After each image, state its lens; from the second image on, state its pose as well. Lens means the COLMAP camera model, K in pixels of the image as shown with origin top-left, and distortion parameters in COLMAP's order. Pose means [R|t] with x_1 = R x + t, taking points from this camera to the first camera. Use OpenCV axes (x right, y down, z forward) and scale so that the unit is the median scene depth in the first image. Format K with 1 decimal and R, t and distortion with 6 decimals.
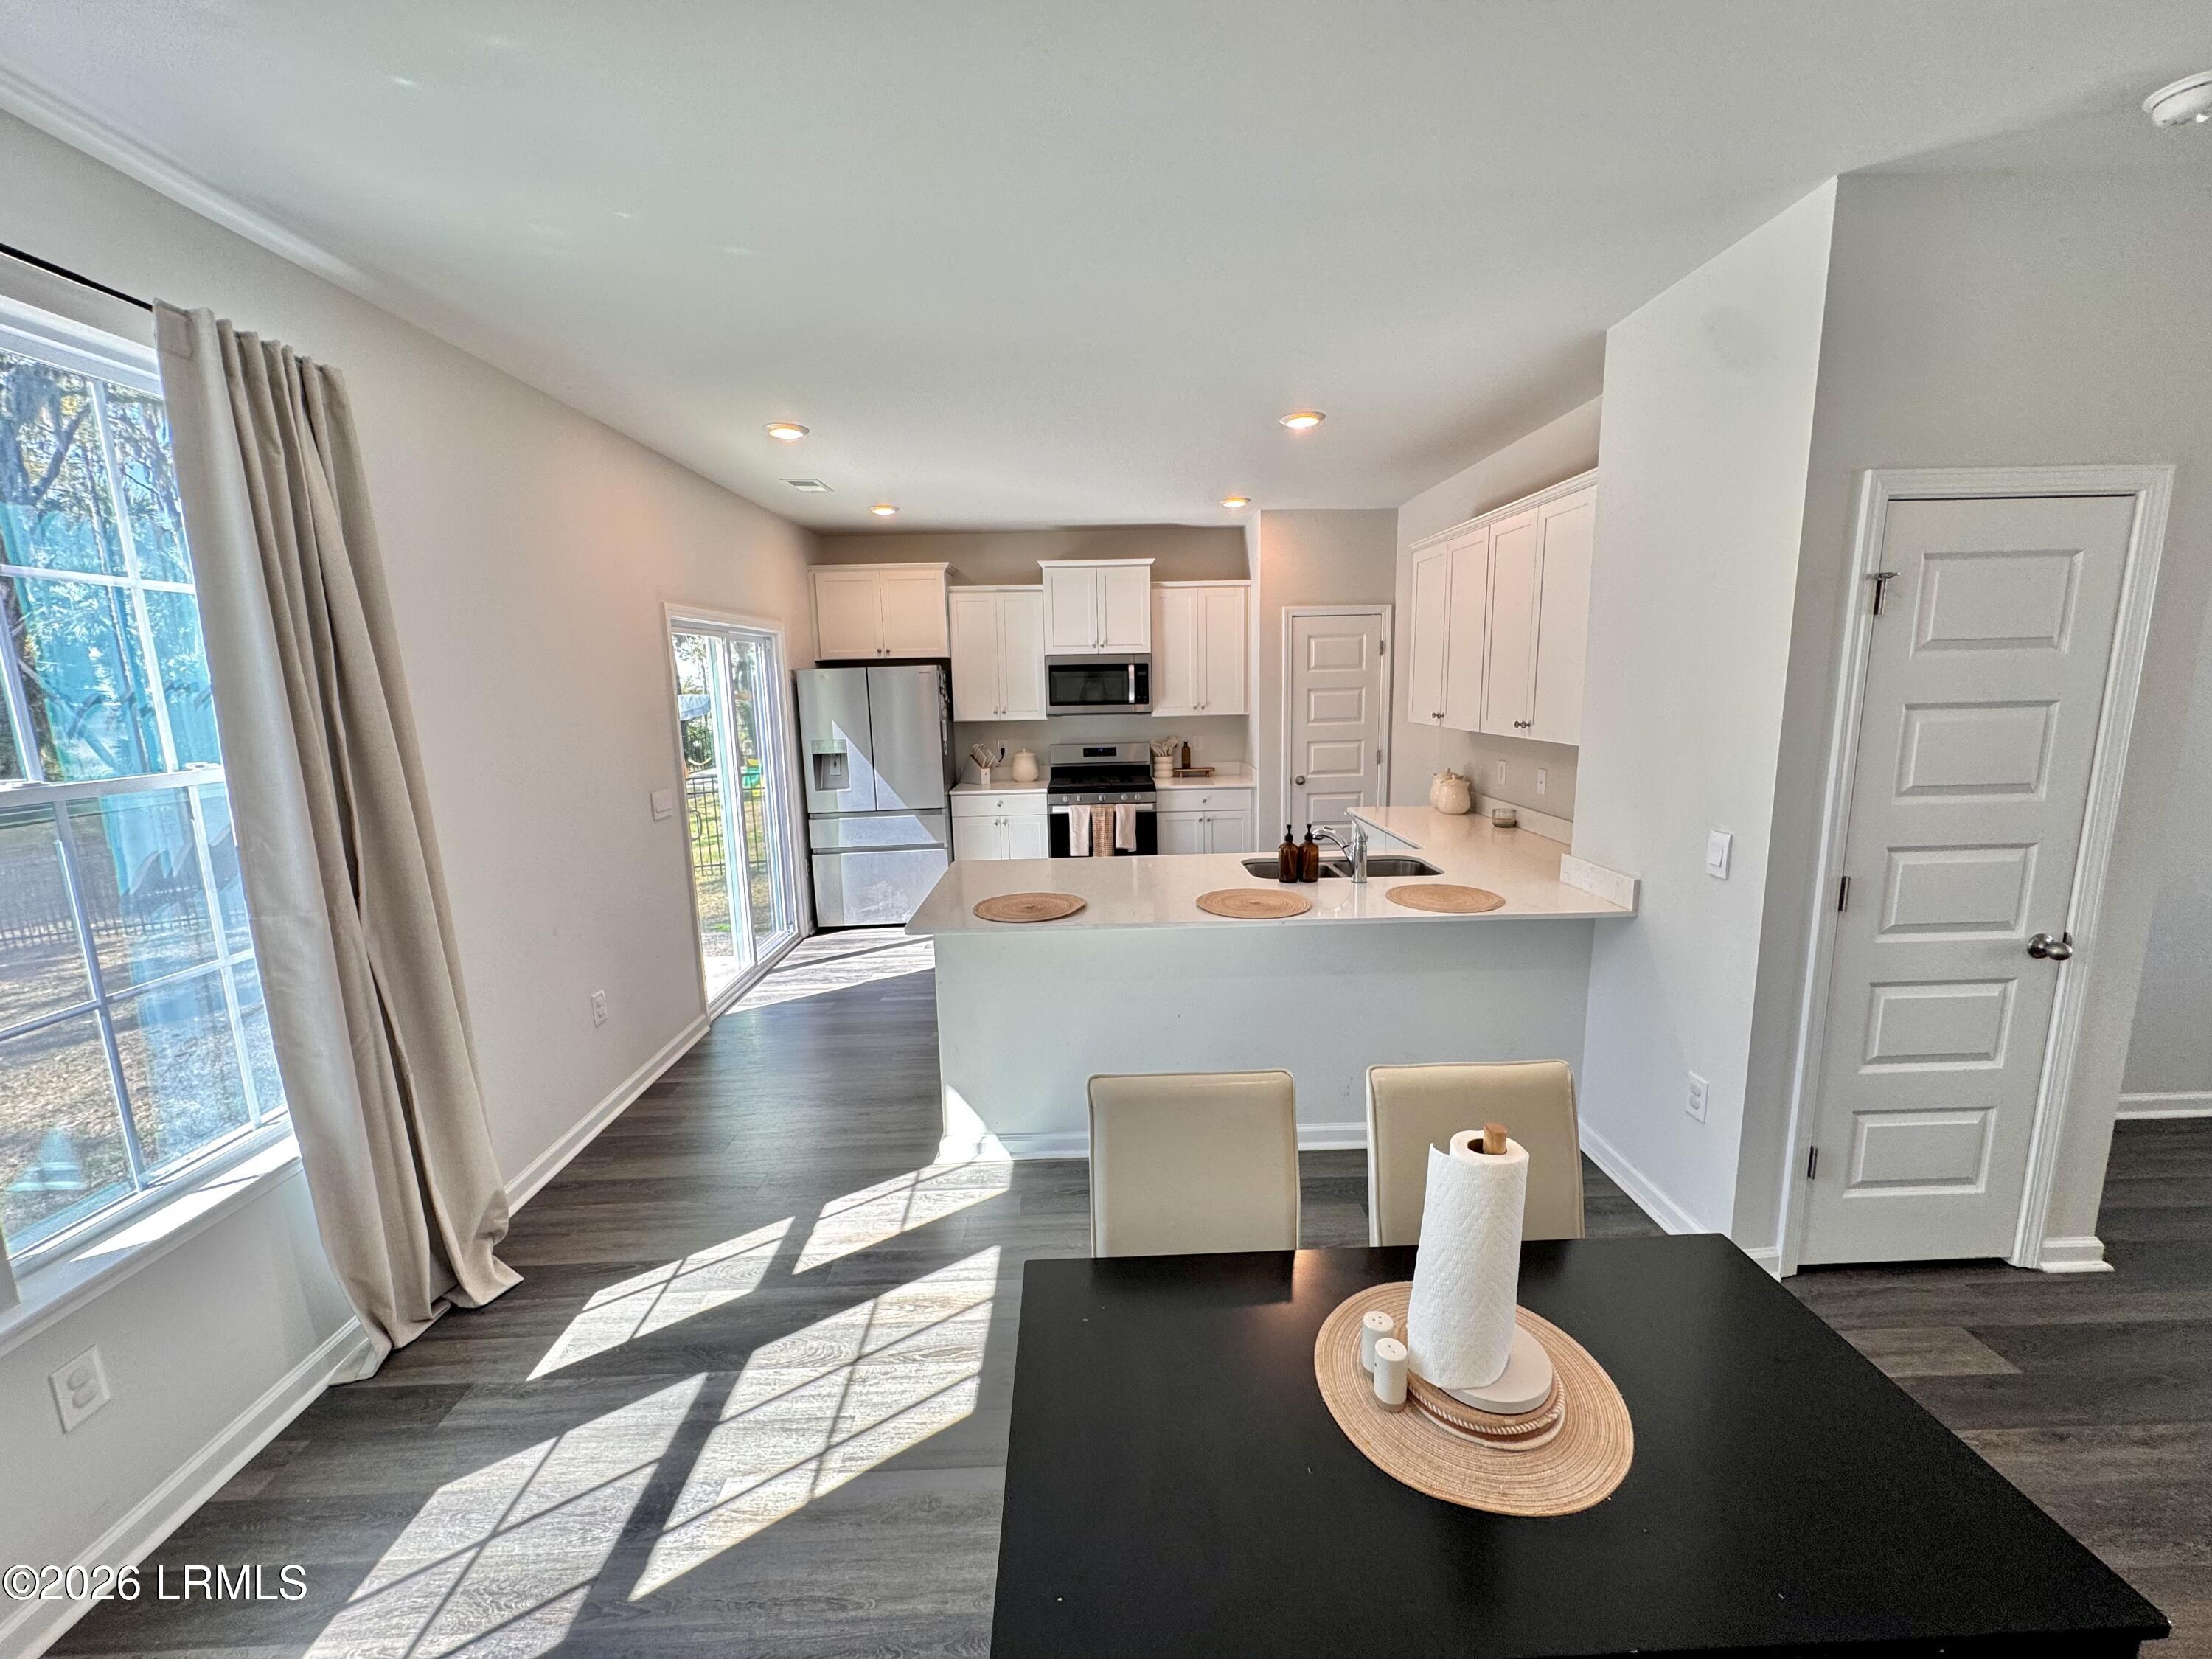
lens RADIAL K [[882.6, 0, 1102.2], [0, 882.6, 835.3], [0, 0, 1]] dist [0.000091, 0.000224]
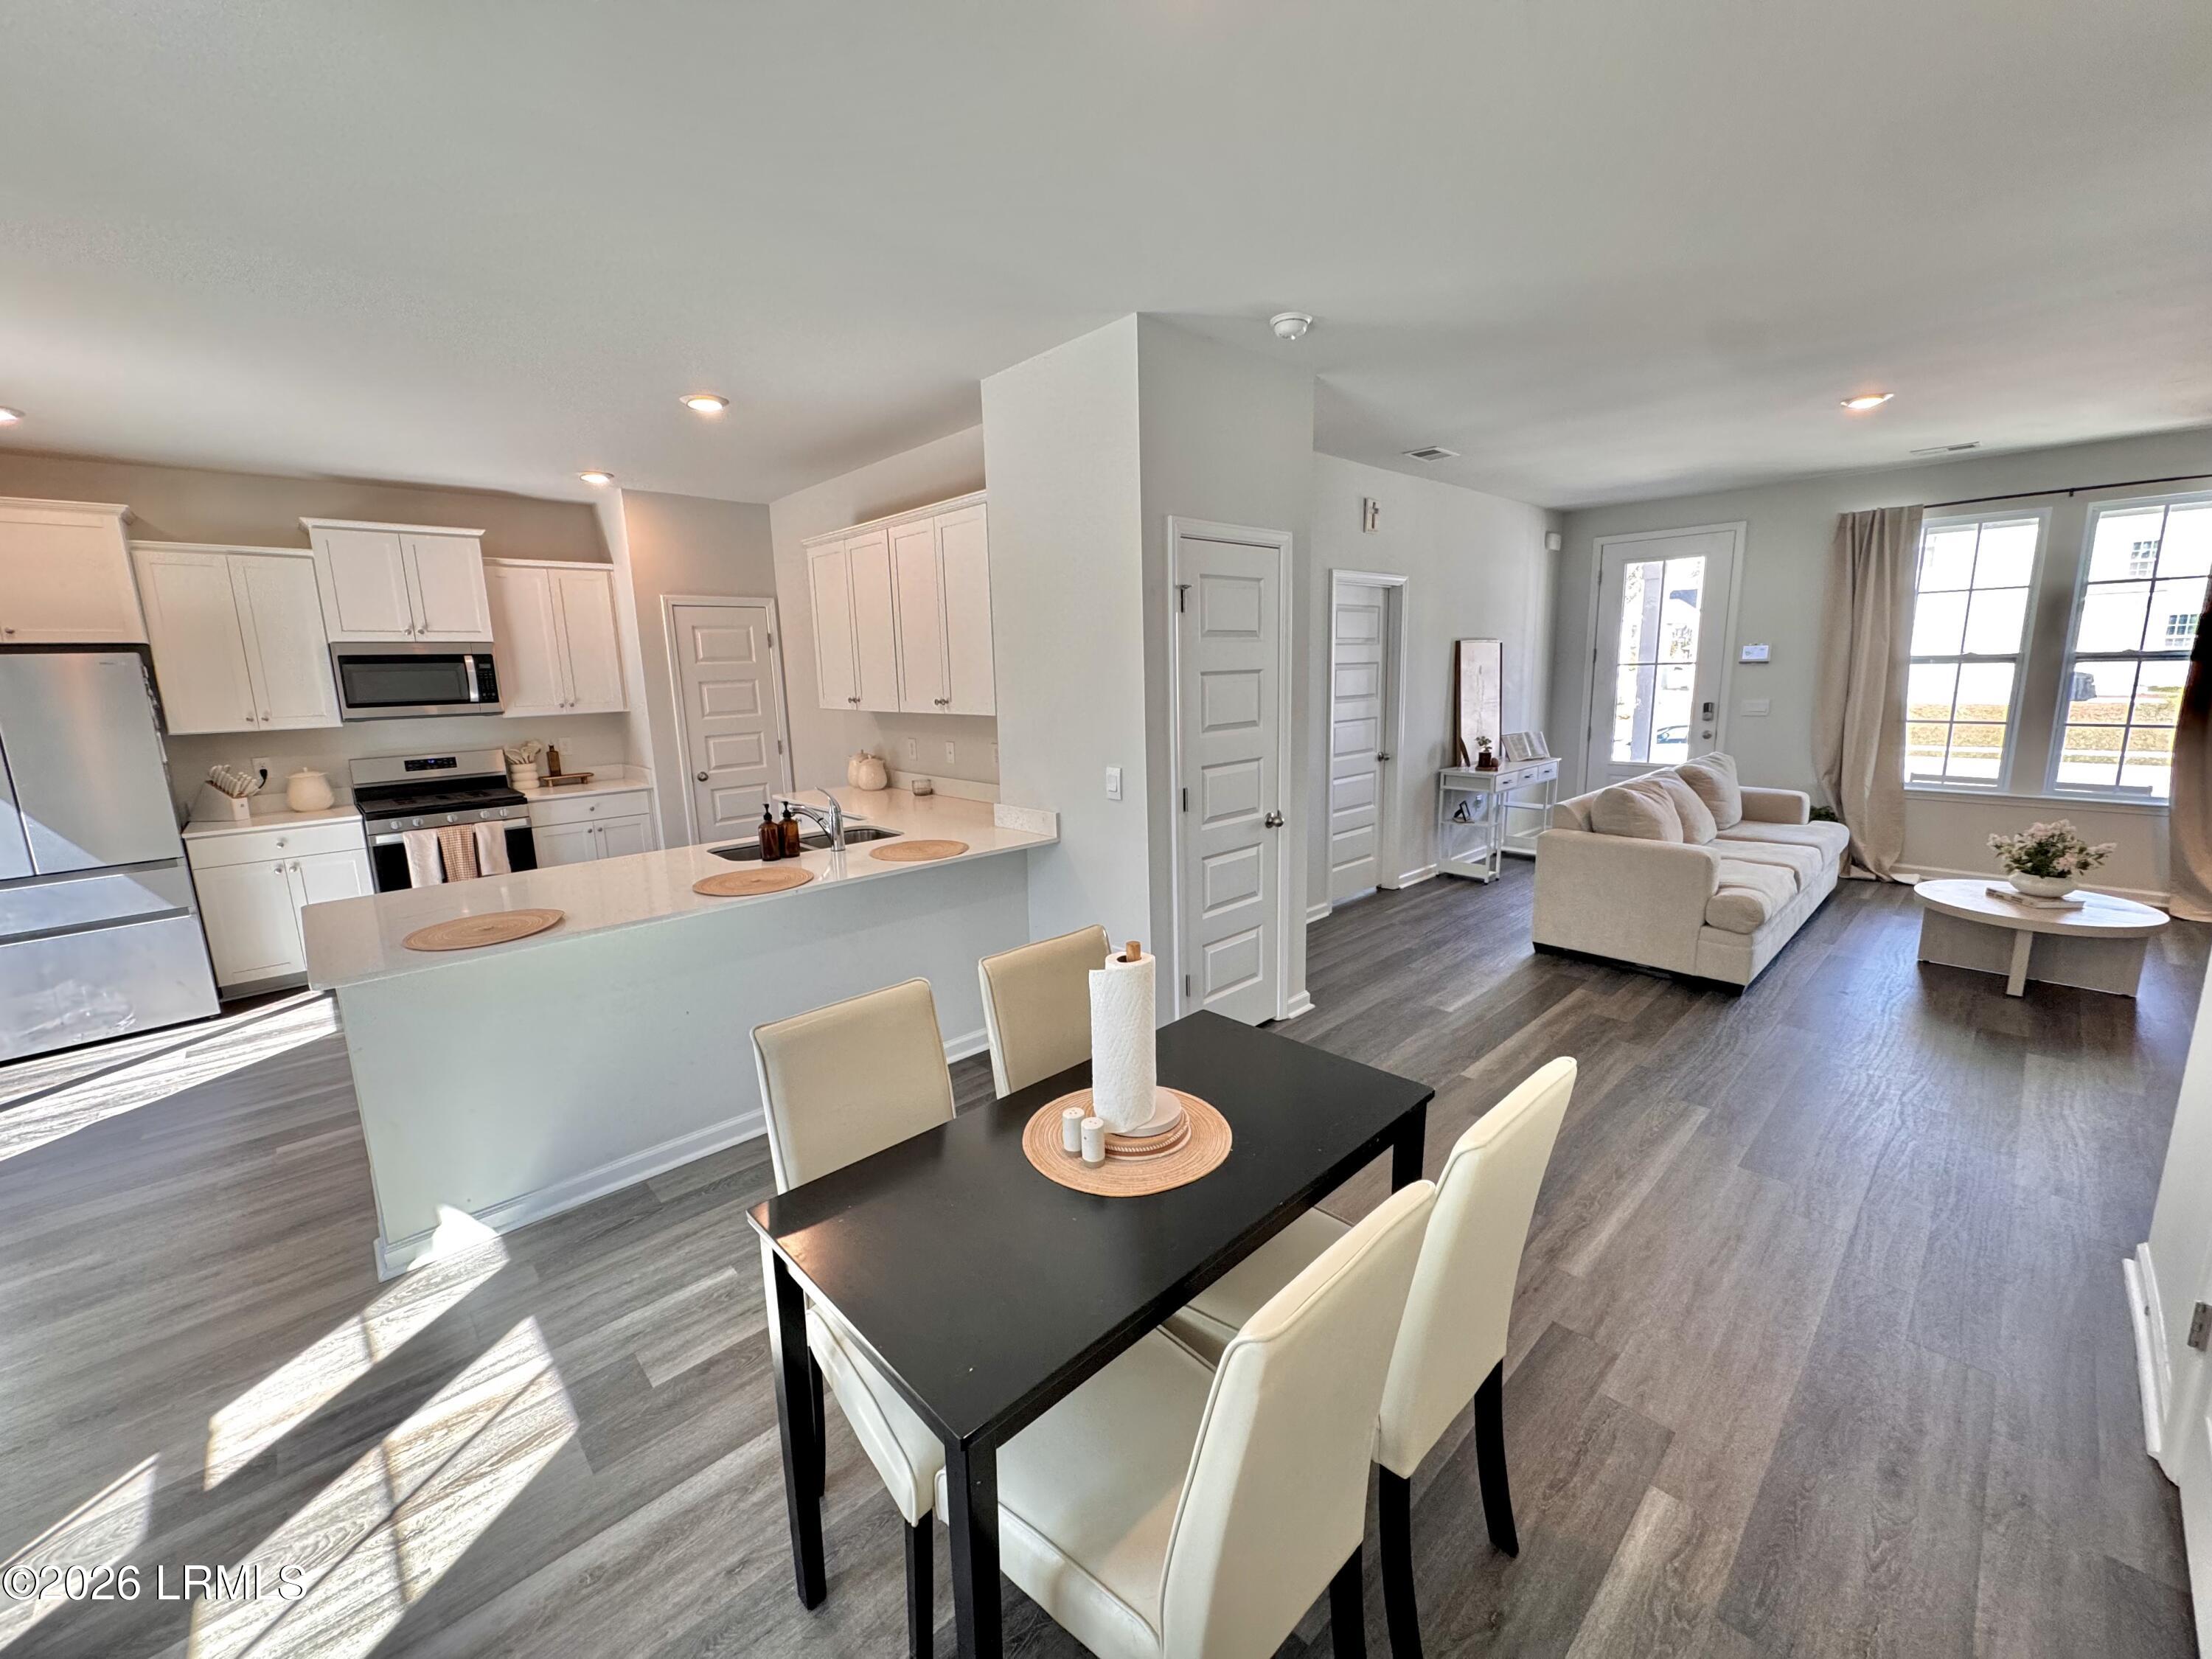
lens RADIAL K [[882.6, 0, 1102.2], [0, 882.6, 835.3], [0, 0, 1]] dist [0.000091, 0.000224]
pose [[0.745239, -0.125606, 0.654860, -0.137092], [0.128618, 0.990733, 0.043660, 0.023495], [-0.654275, 0.051690, 0.754488, -0.016852]]
